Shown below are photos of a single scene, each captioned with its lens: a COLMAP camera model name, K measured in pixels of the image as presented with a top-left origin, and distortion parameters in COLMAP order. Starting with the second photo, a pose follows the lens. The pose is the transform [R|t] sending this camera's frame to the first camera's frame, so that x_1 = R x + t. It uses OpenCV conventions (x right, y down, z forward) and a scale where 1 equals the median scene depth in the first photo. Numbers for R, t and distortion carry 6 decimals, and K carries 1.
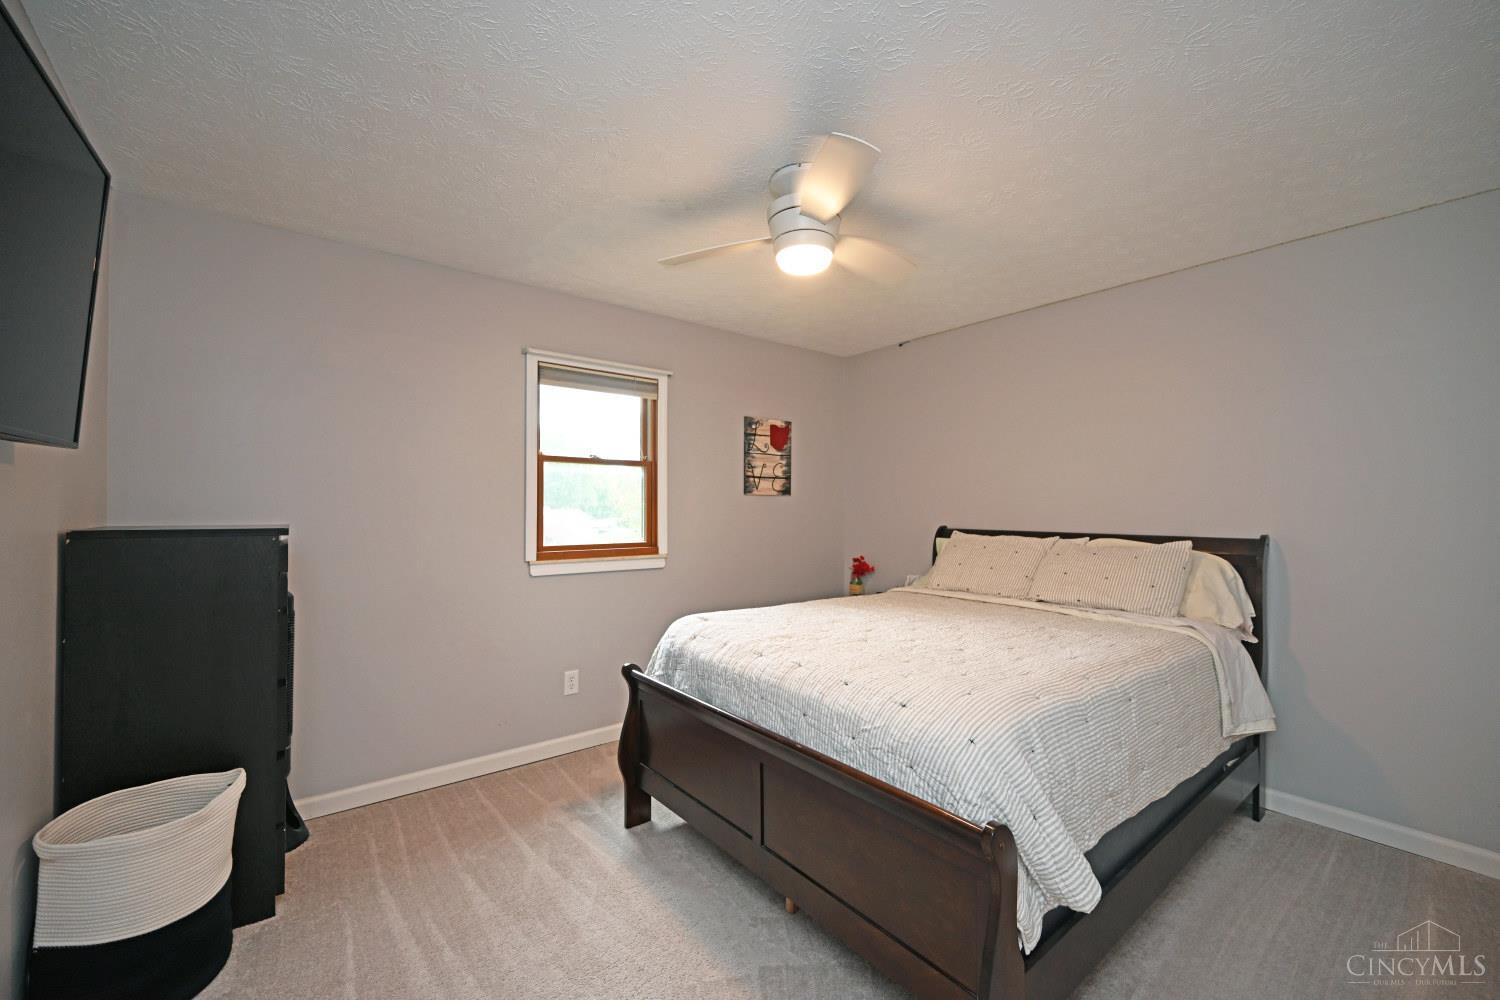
lens RADIAL K [[589.3, 0, 748.2], [0, 589.3, 499.8], [0, 0, 1]] dist [-0.000454, -0.000155]
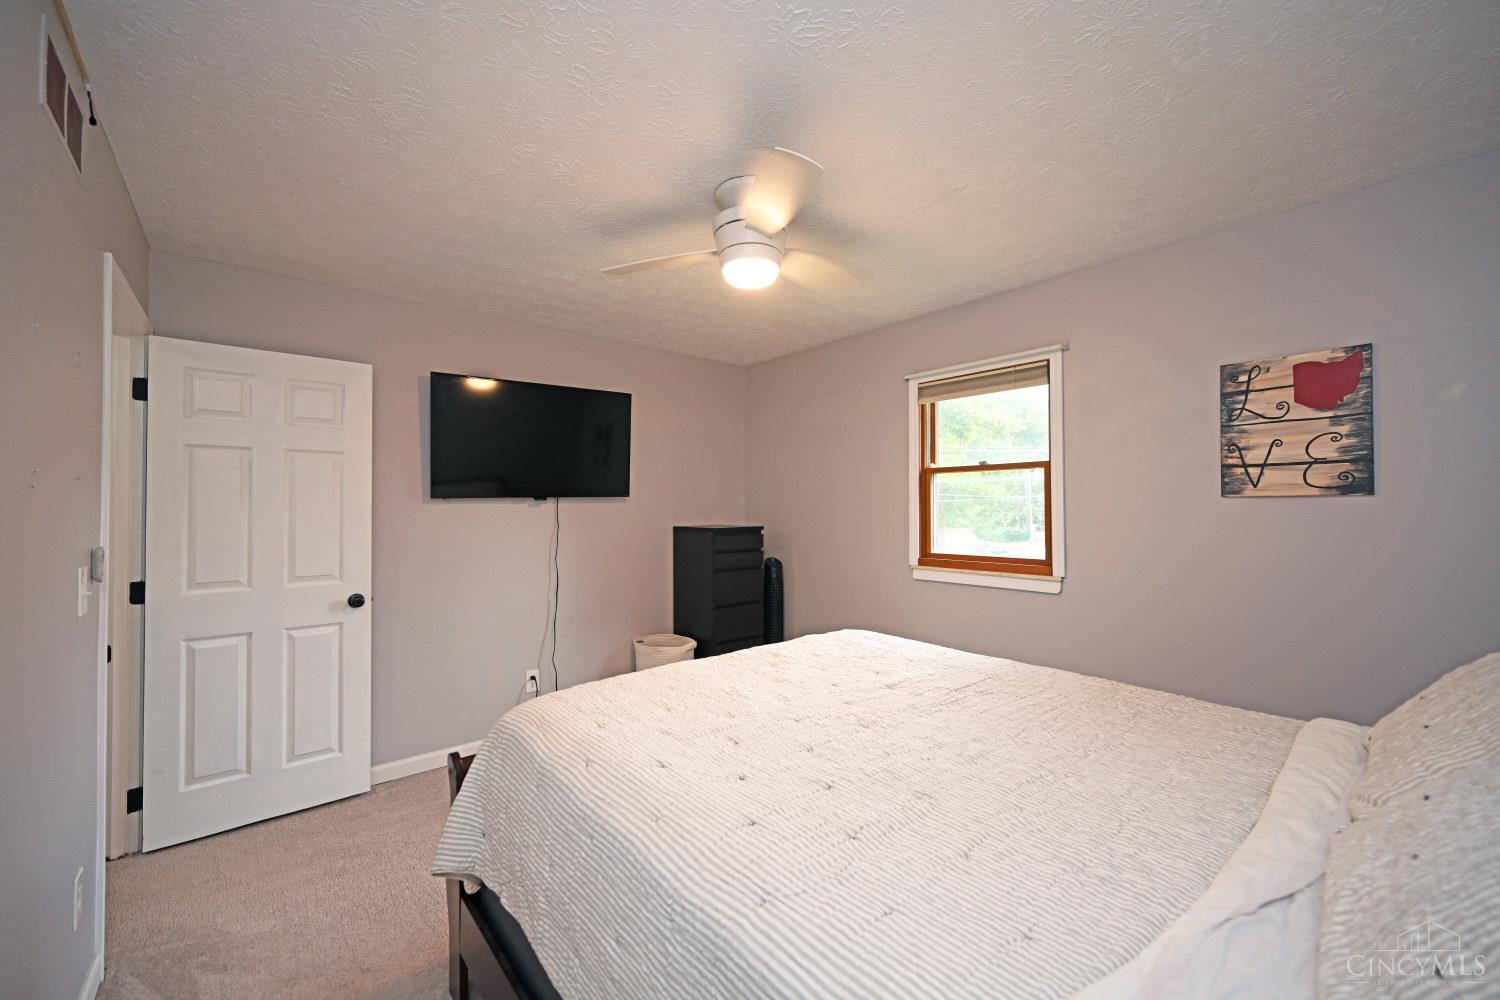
lens RADIAL K [[589.3, 0, 748.3], [0, 589.3, 504.6], [0, 0, 1]] dist [-0.000454, -0.000155]
pose [[0.035271, -0.020476, -0.999168, 0.564727], [0.001664, 0.999790, -0.020430, 0.009806], [0.999376, -0.000942, 0.035298, 0.499292]]
